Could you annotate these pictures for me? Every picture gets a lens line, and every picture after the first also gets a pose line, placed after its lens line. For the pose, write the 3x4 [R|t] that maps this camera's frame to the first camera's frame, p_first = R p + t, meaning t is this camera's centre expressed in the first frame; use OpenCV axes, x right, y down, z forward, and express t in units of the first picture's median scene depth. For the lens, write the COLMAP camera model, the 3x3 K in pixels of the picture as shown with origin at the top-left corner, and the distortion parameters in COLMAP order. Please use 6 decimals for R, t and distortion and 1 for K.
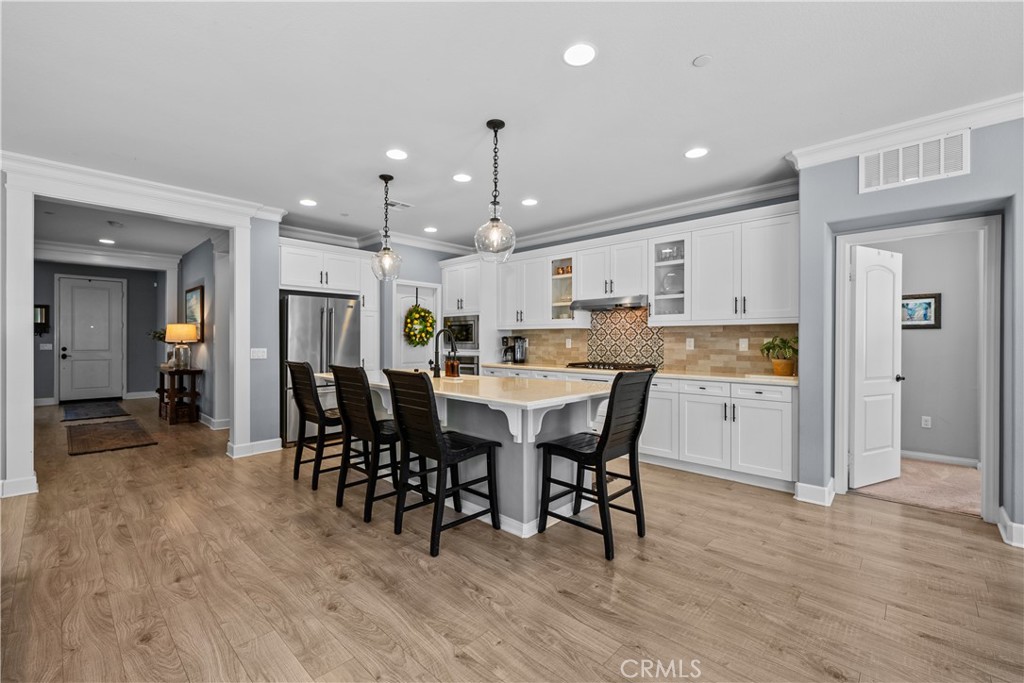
lens RADIAL K [[437.2, 0, 503.3], [0, 437.2, 341.5], [0, 0, 1]] dist [0.002803, -0.000161]
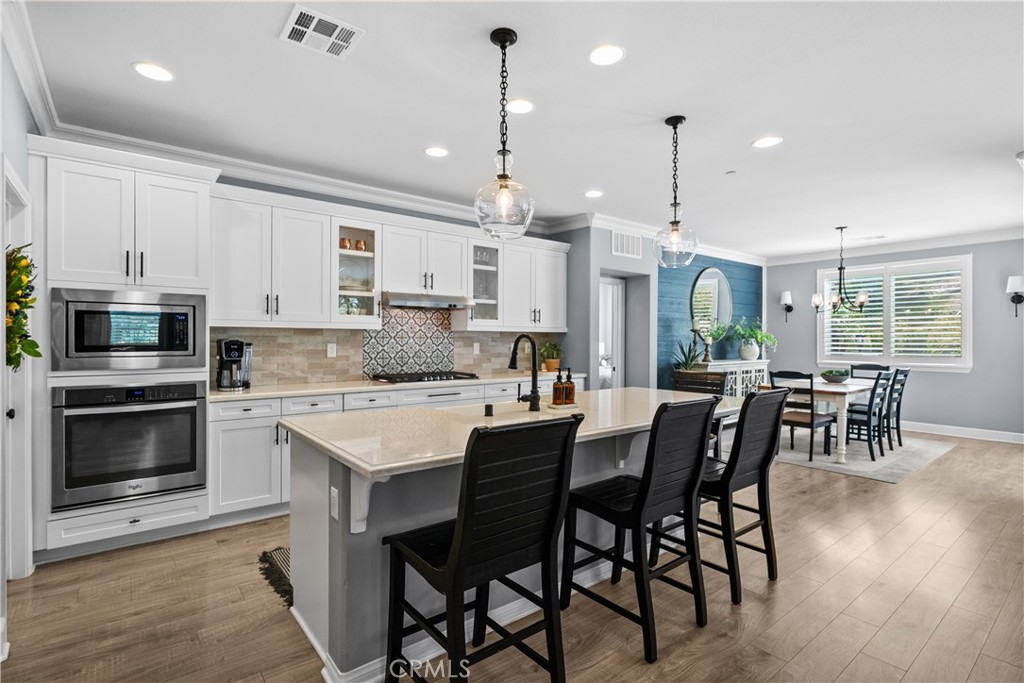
lens RADIAL K [[495.4, 0, 506.5], [0, 495.4, 340.9], [0, 0, 1]] dist [0.002240, -0.000023]
pose [[0.129780, -0.005912, 0.991525, -0.624433], [-0.000744, 0.999981, 0.006059, -0.016250], [-0.991543, -0.001524, 0.129773, 0.678969]]
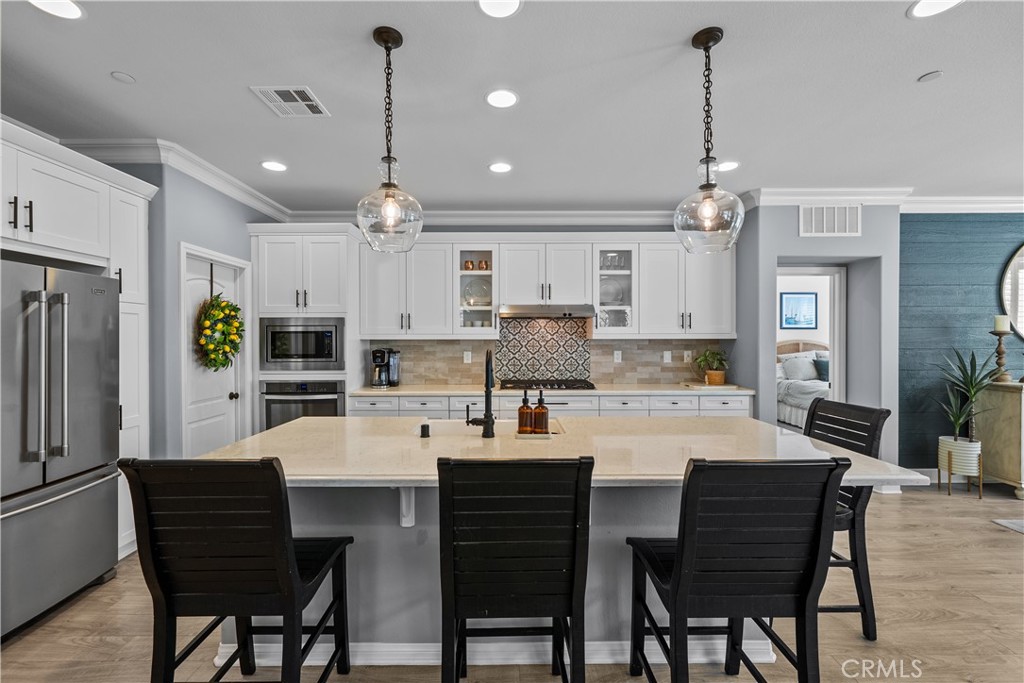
lens RADIAL K [[427.9, 0, 505.8], [0, 427.9, 339.0], [0, 0, 1]] dist [-0.001594, -0.000454]
pose [[0.716245, -0.003812, 0.697838, -0.371443], [0.005777, 0.999983, -0.000466, -0.030336], [-0.697825, 0.004365, 0.716255, 0.422961]]
